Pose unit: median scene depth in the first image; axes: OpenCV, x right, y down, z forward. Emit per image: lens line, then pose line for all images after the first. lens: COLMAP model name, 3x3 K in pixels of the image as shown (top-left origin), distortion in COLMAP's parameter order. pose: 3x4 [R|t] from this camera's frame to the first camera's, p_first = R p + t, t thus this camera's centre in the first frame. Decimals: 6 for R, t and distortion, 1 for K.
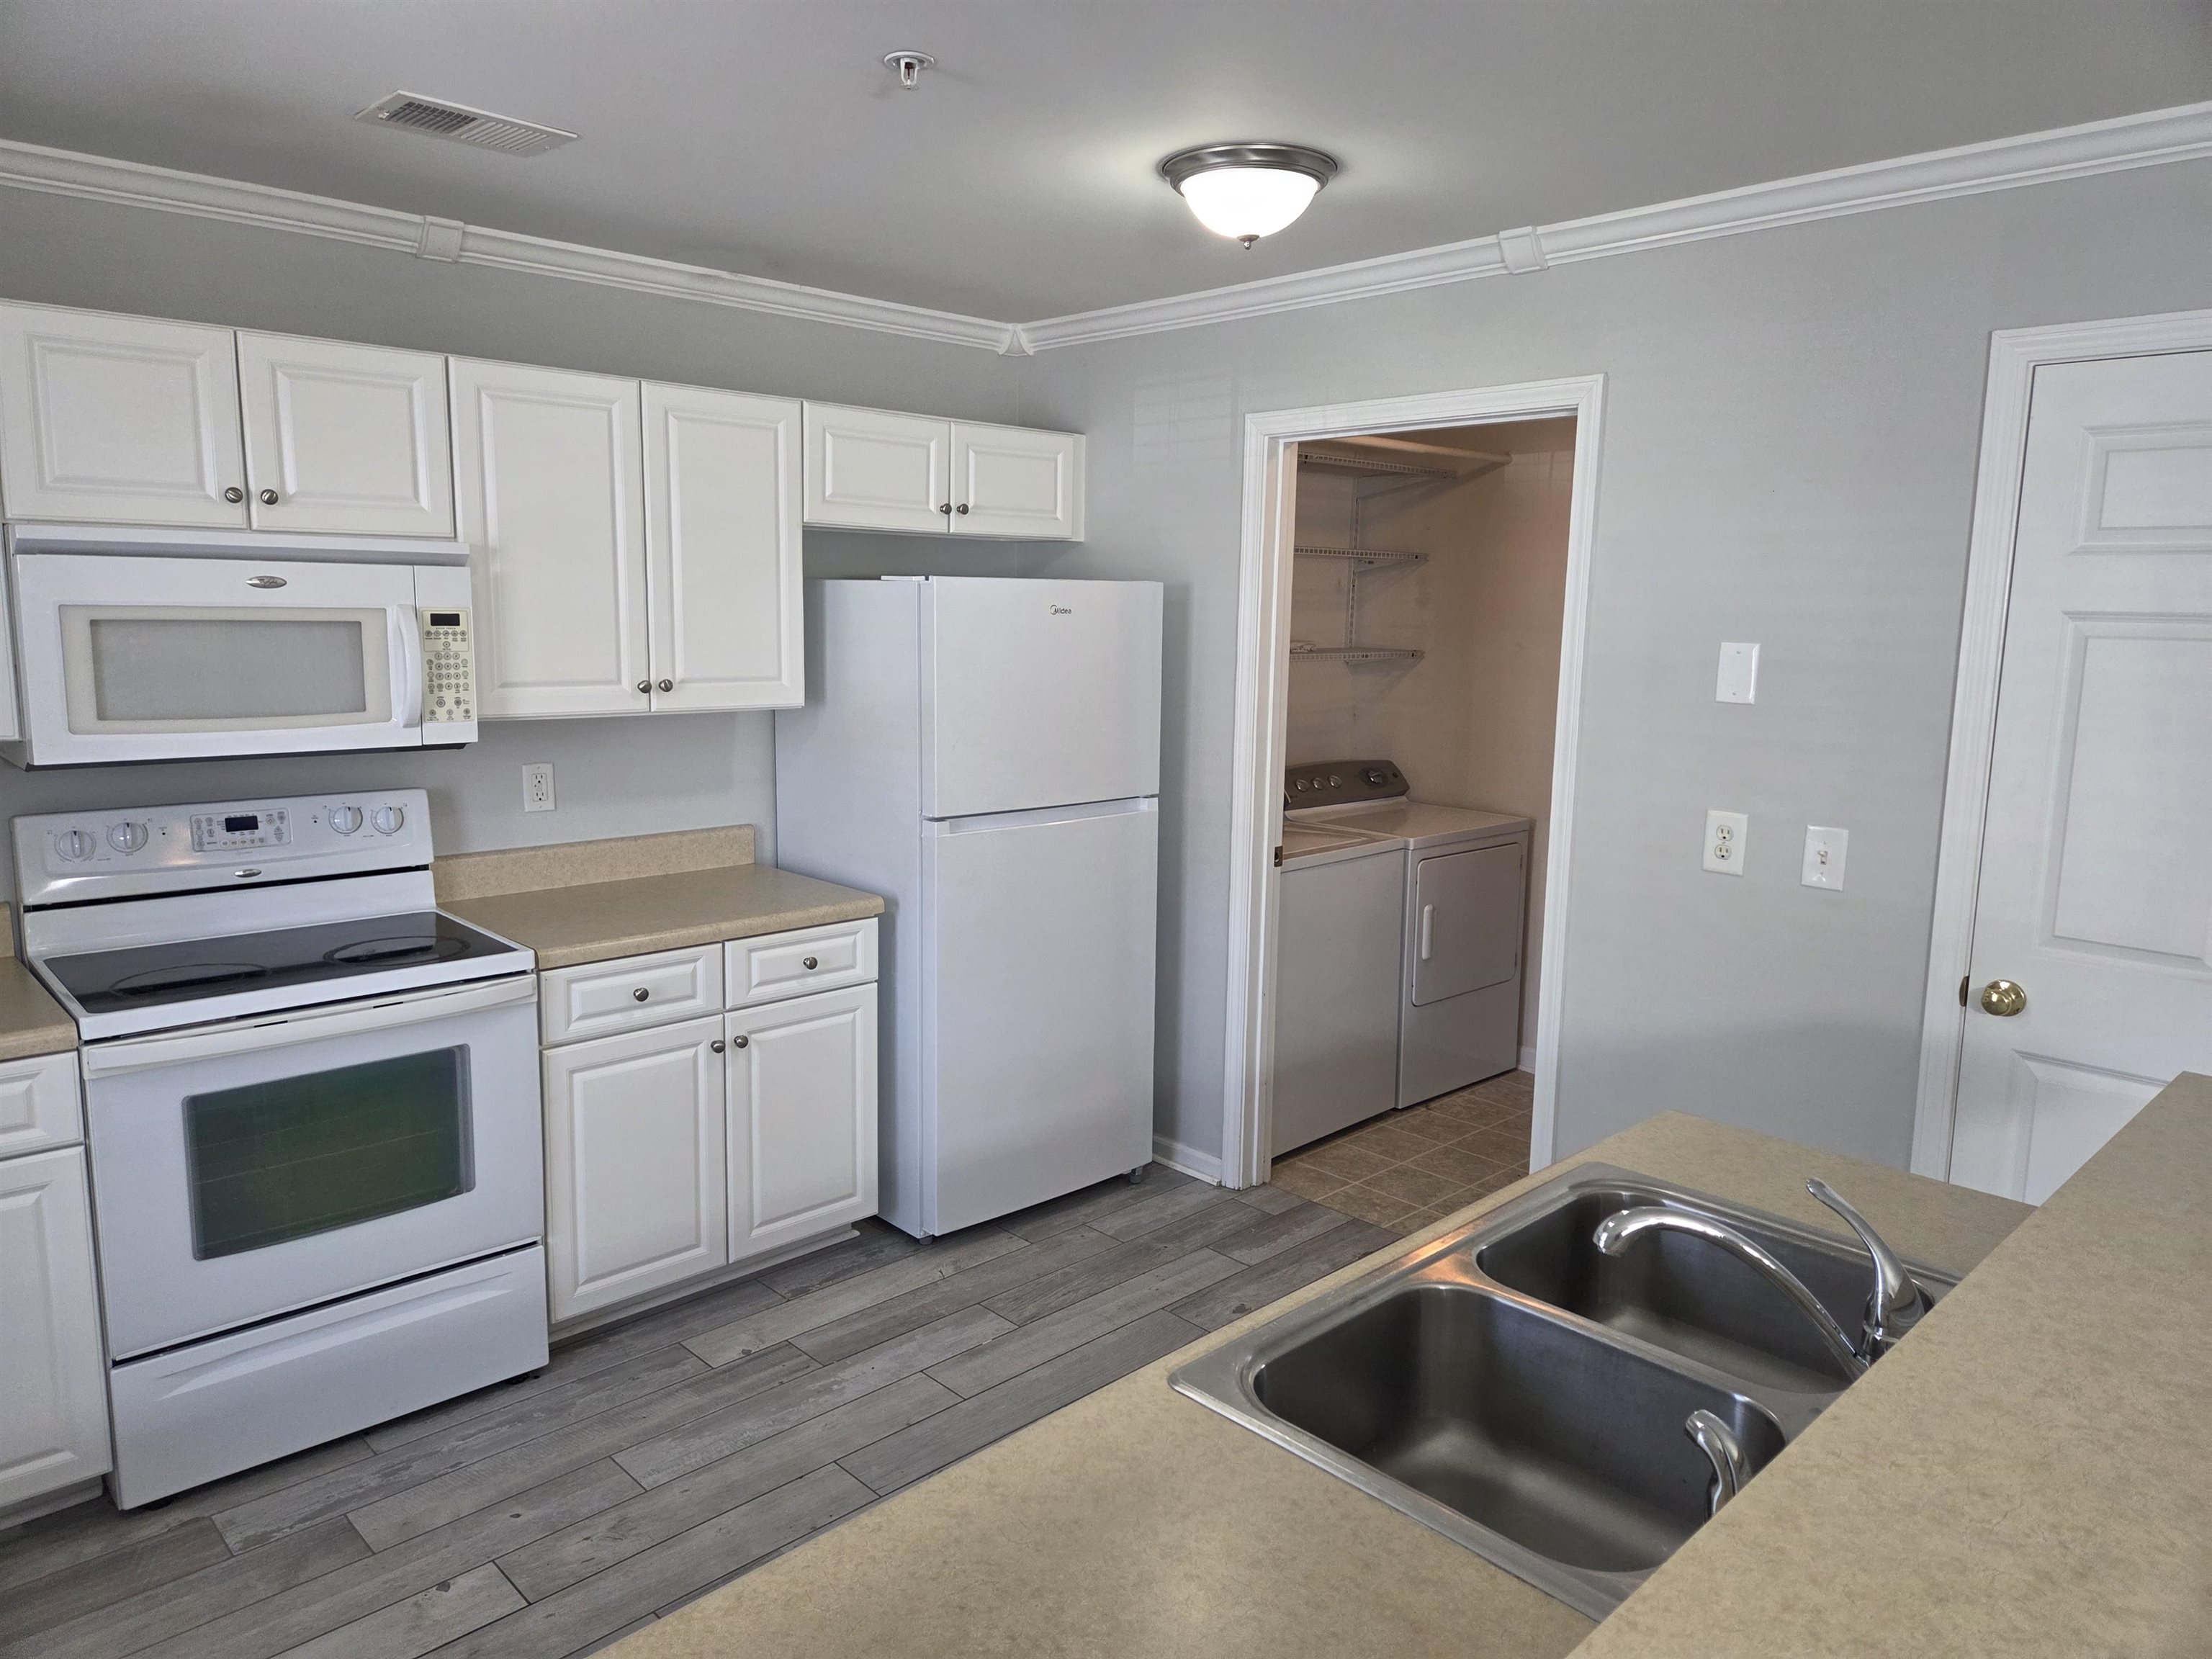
lens RADIAL K [[1464.9, 0, 1105.4], [0, 1464.9, 823.9], [0, 0, 1]] dist [0.027348, -0.017016]
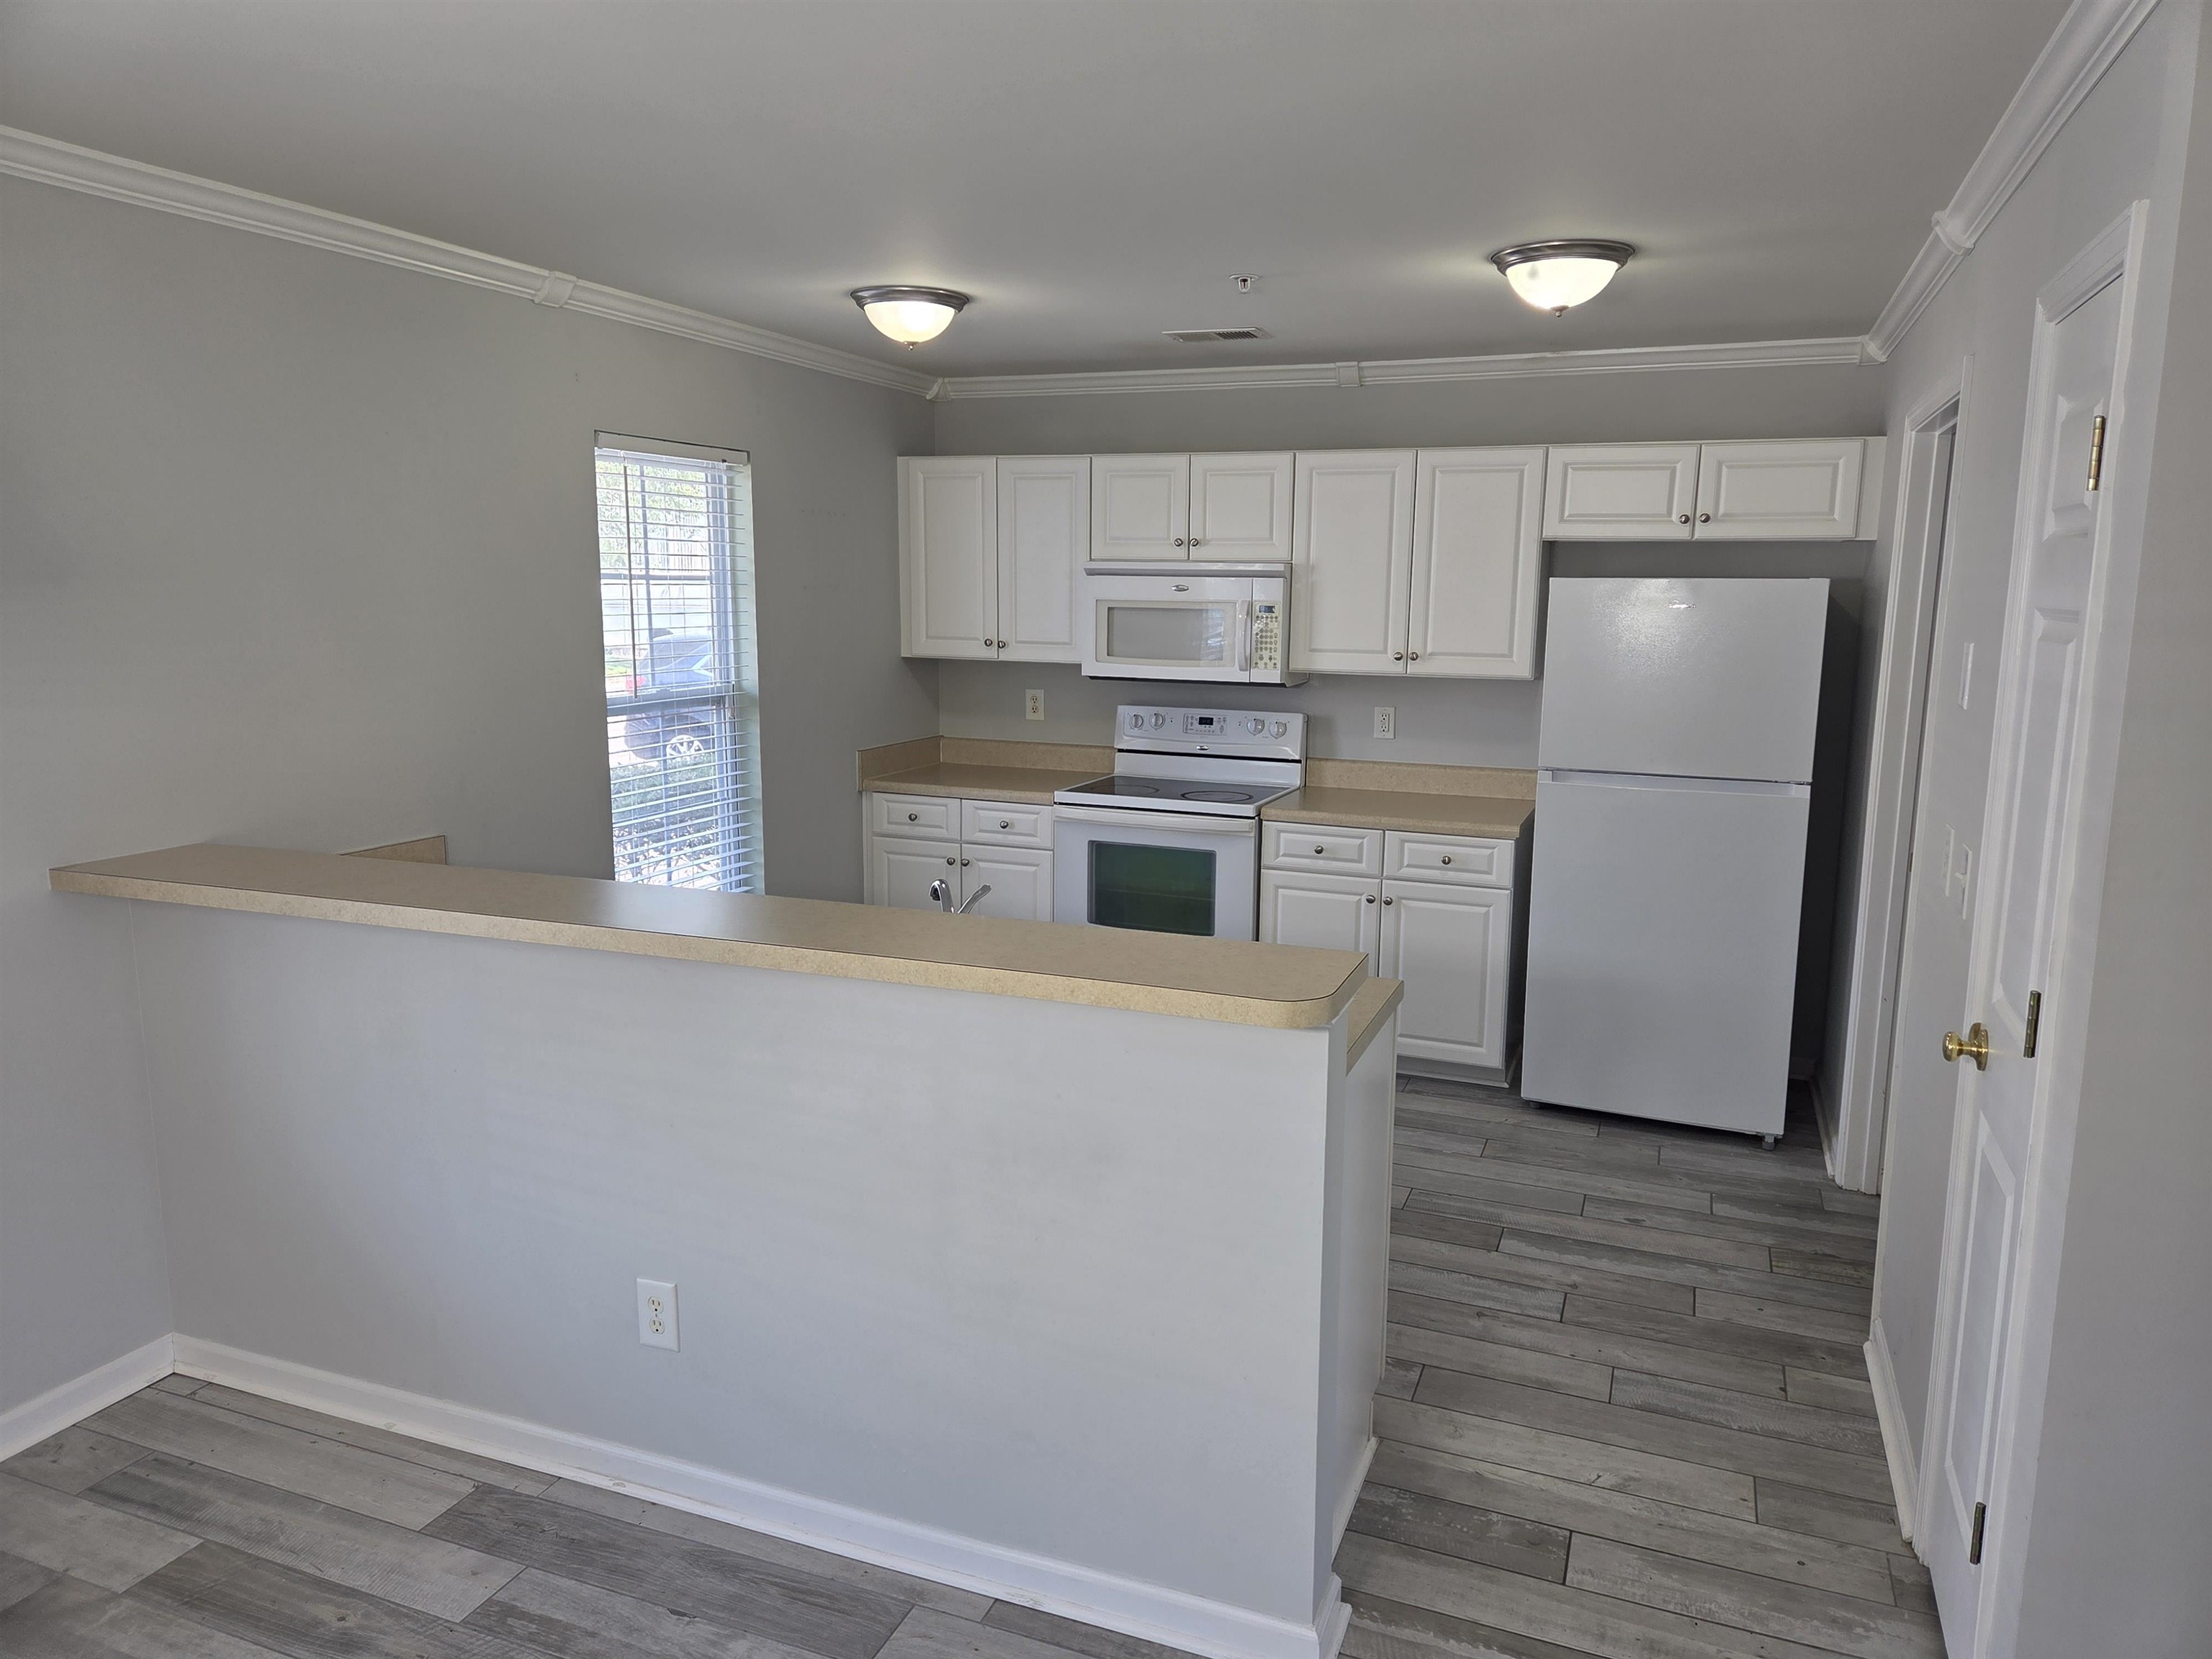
lens RADIAL K [[1464.9, 0, 1100.7], [0, 1464.9, 828.8], [0, 0, 1]] dist [0.027348, -0.017016]
pose [[0.406146, 0.141750, -0.902747, 0.976524], [-0.141842, 0.985701, 0.090961, -0.014510], [0.902733, 0.091104, 0.420445, 0.129893]]
